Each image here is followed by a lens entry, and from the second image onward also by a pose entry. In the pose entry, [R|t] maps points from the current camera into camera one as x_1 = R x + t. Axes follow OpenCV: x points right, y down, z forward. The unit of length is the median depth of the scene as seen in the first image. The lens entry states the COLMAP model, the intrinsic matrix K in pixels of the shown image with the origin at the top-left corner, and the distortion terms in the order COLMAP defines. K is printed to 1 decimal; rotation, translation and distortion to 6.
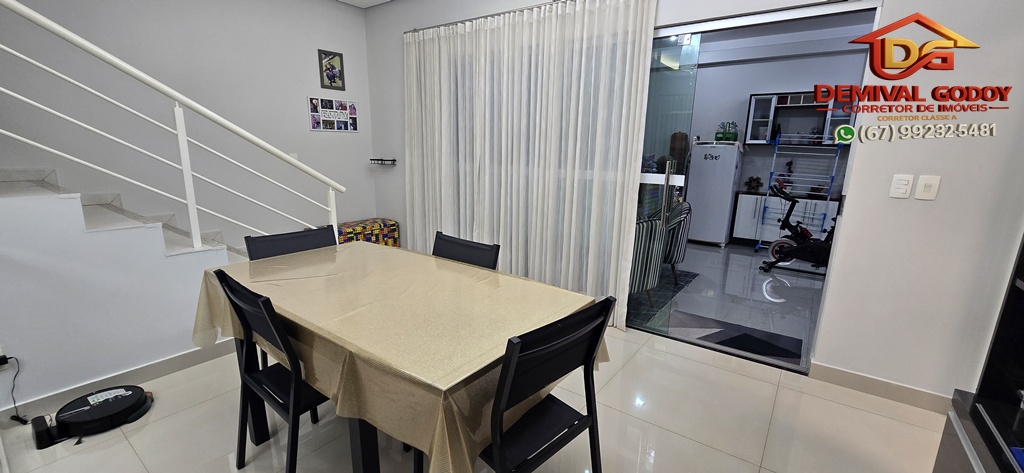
lens RADIAL K [[419.2, 0, 509.1], [0, 419.2, 242.6], [0, 0, 1]] dist [-0.002185, 0.001138]
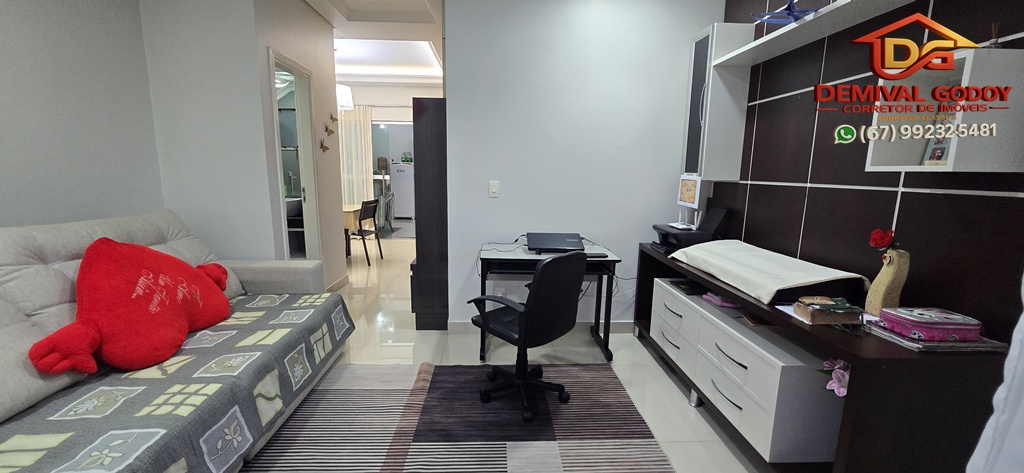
lens RADIAL K [[419.2, 0, 509.1], [0, 419.2, 242.6], [0, 0, 1]] dist [-0.002185, 0.001138]
pose [[0.779774, -0.113156, 0.615750, -0.382519], [0.139567, 0.990199, 0.005223, 0.199725], [-0.610306, 0.081866, 0.787924, -0.866960]]
